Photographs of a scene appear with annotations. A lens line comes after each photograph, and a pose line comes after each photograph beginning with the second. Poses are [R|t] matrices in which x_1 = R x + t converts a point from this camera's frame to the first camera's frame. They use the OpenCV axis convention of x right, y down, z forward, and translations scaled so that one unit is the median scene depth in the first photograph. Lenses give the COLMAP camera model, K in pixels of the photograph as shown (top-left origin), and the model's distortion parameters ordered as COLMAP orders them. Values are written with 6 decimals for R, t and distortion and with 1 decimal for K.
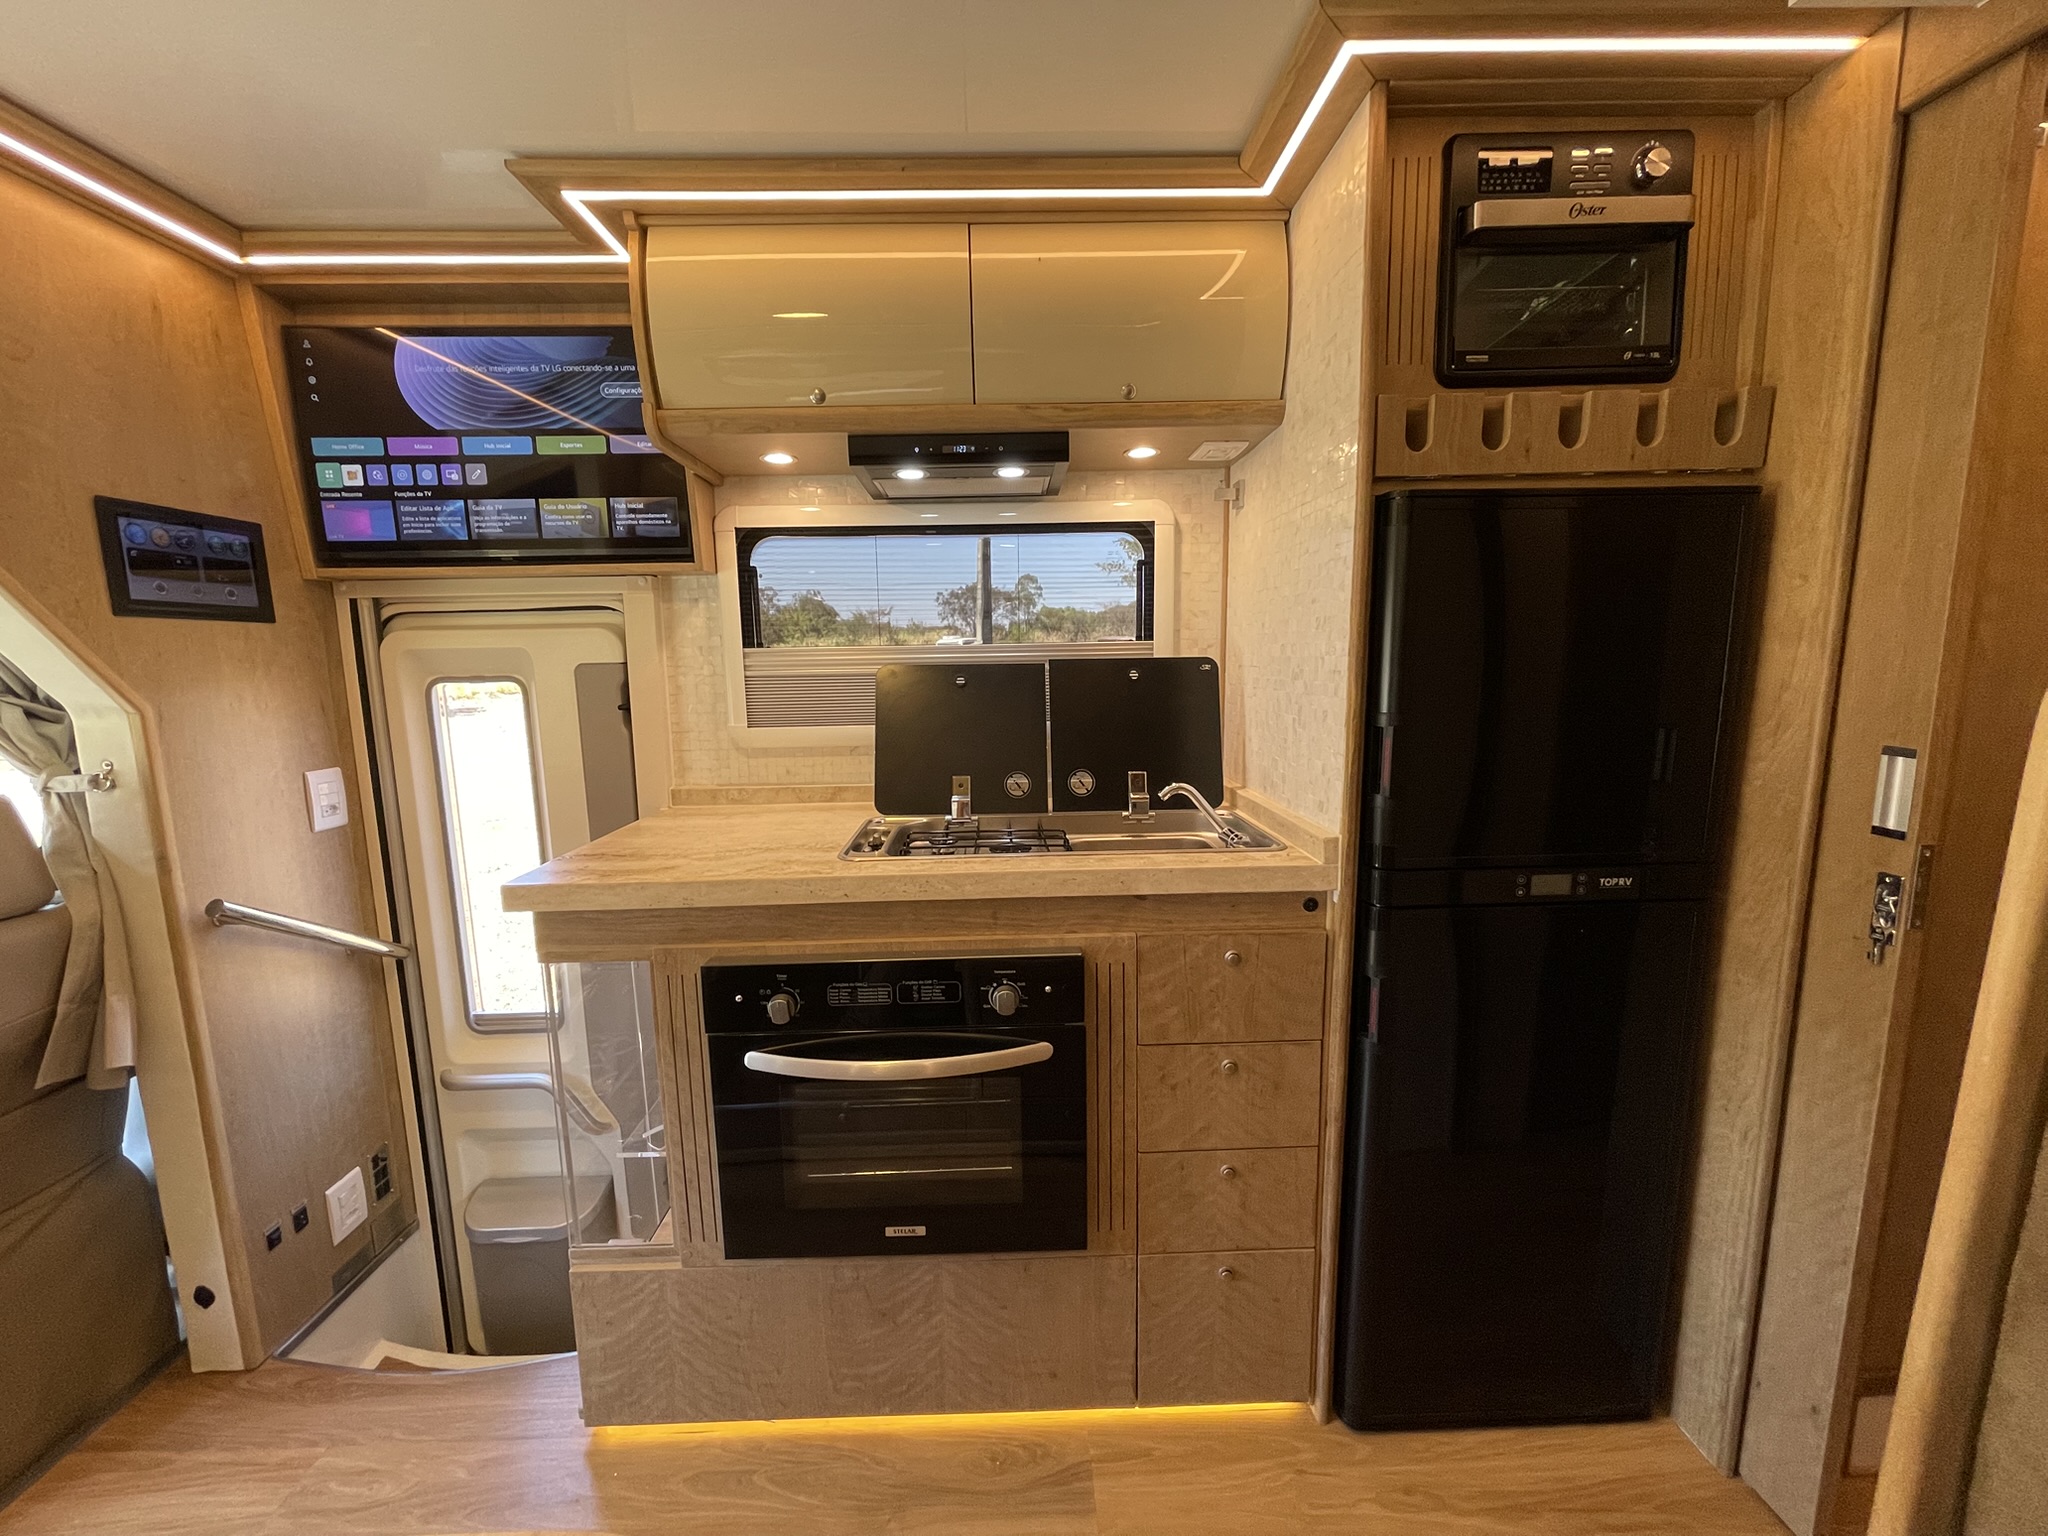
lens RADIAL K [[820.4, 0, 1018.4], [0, 820.4, 773.6], [0, 0, 1]] dist [-0.001667, -0.001303]
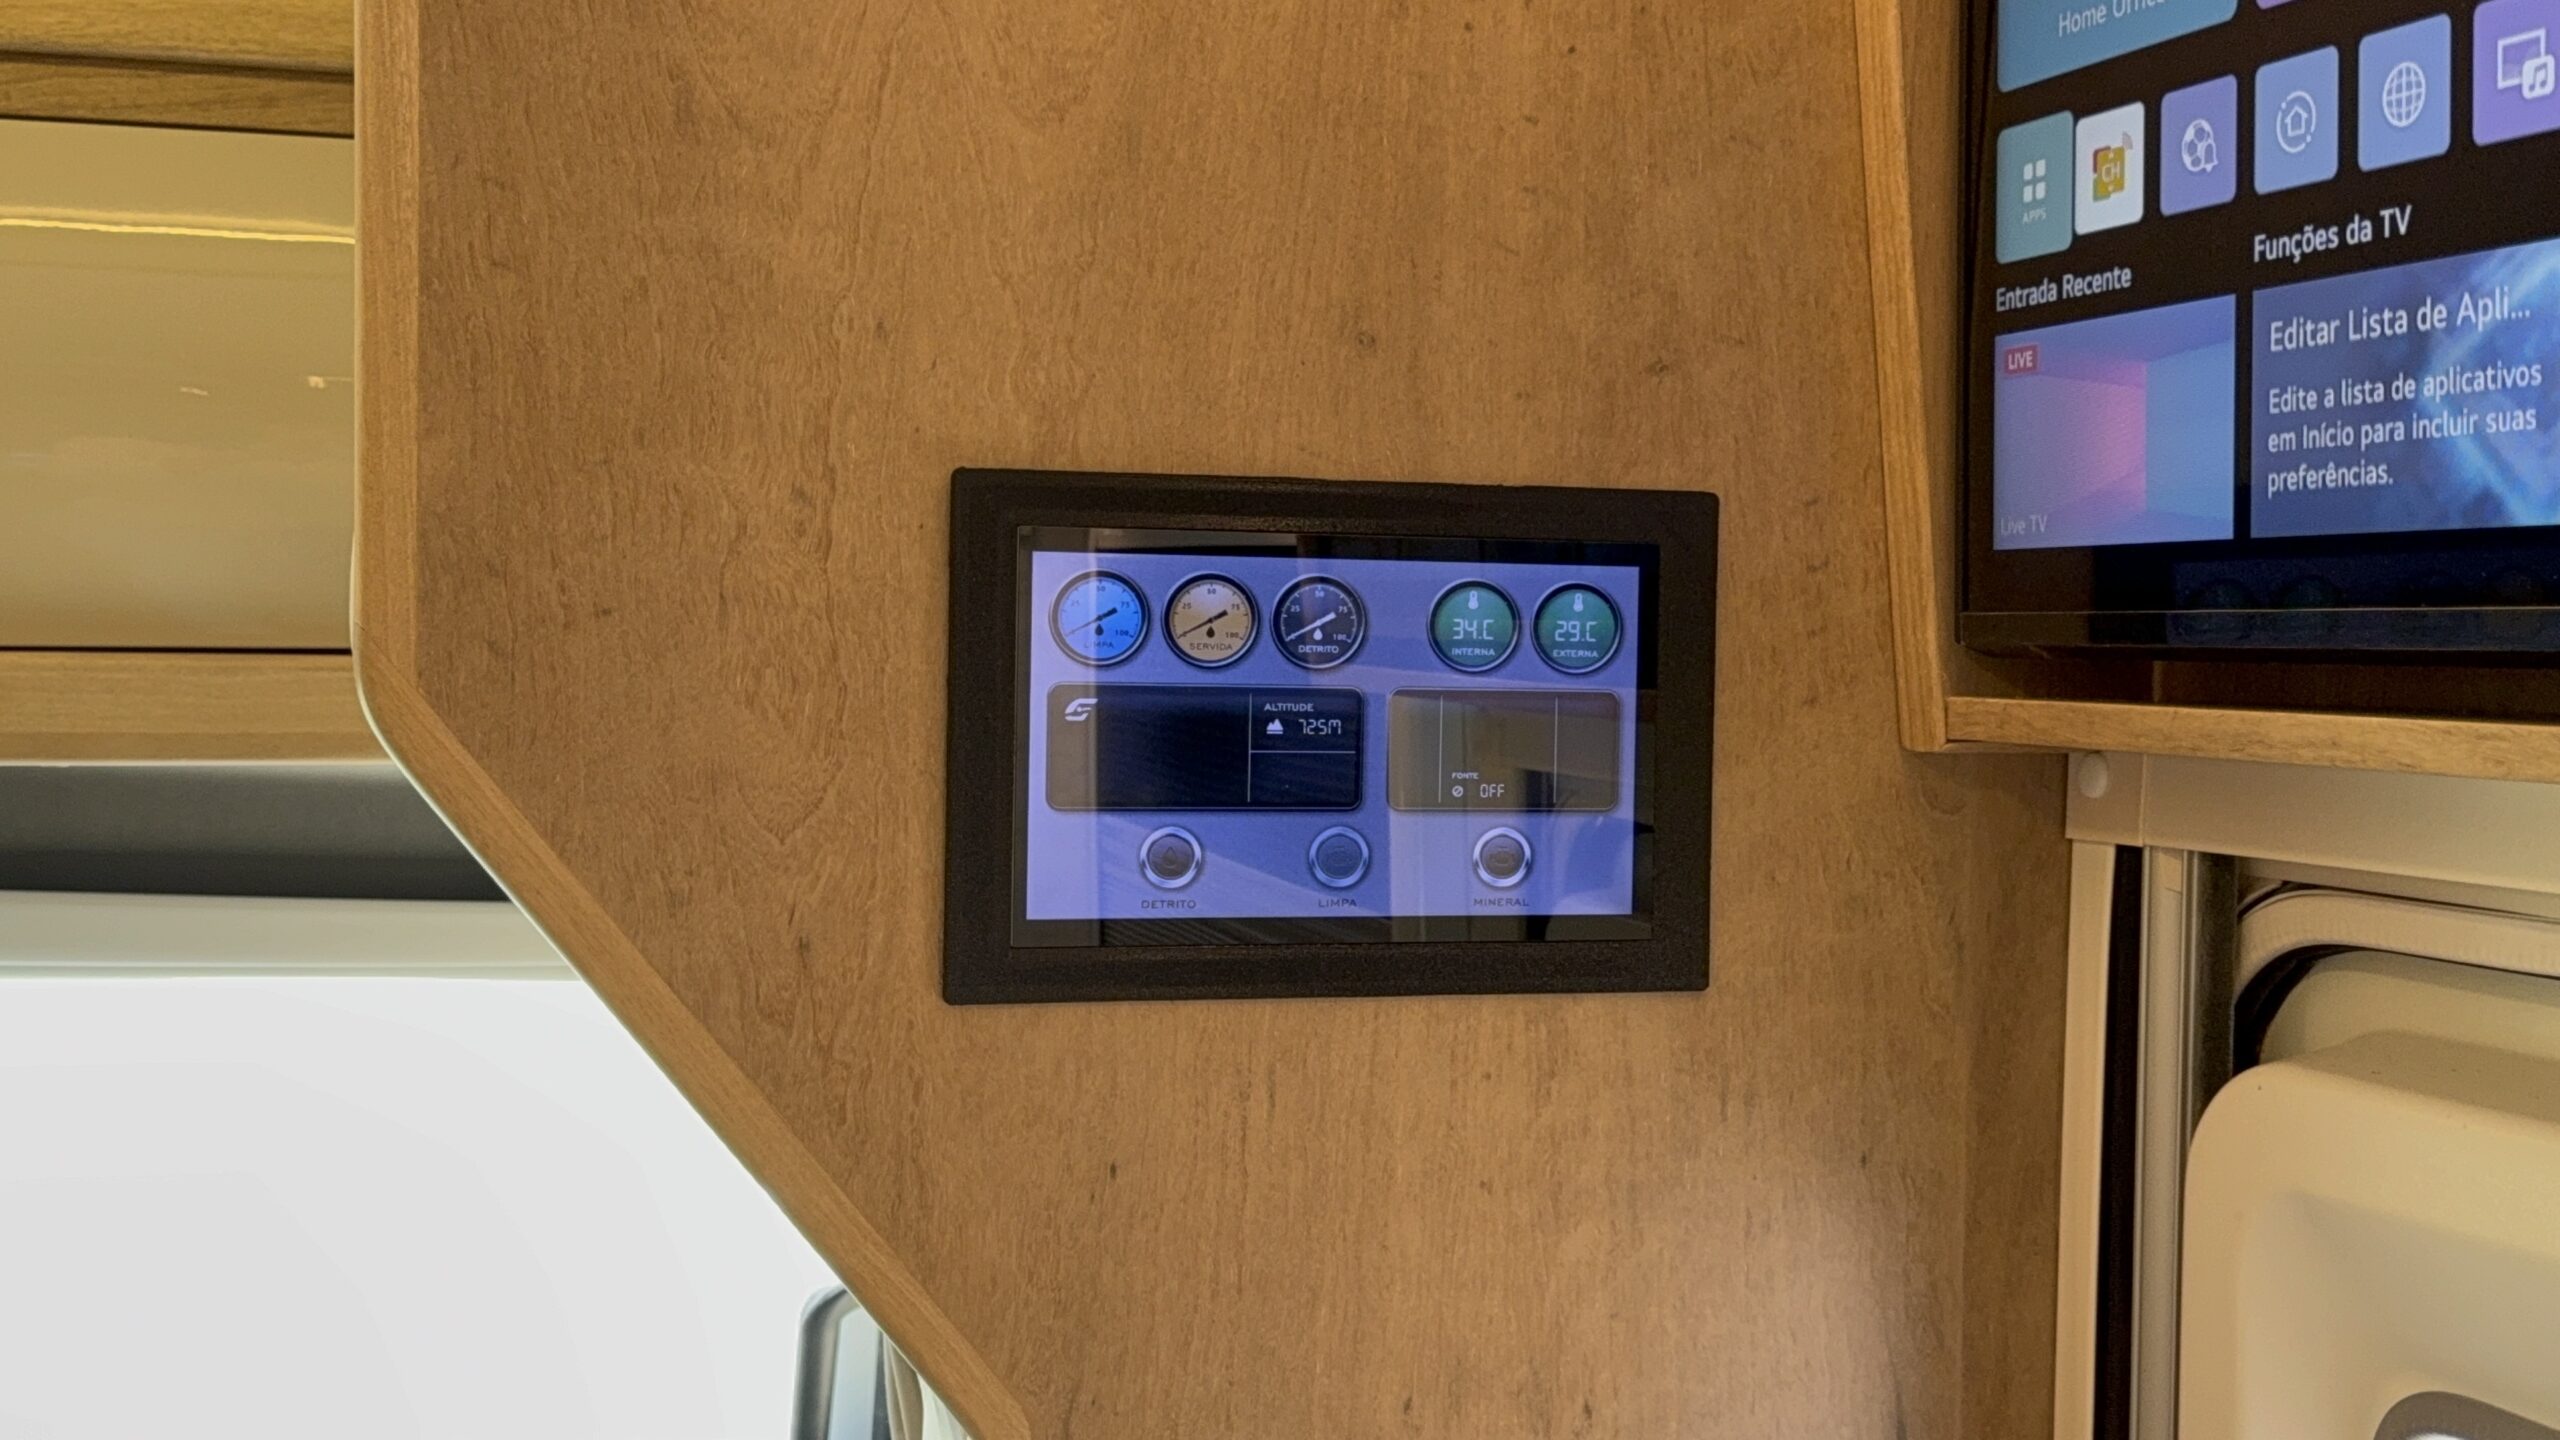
lens RADIAL K [[2998.1, 0, 1277.2], [0, 2998.1, 722.5], [0, 0, 1]] dist [0.013542, 0.000000]
pose [[0.256612, 0.044485, -0.965490, -0.251366], [-0.155089, 0.987891, 0.004297, -0.226586], [0.953990, 0.148634, 0.260404, 0.688979]]
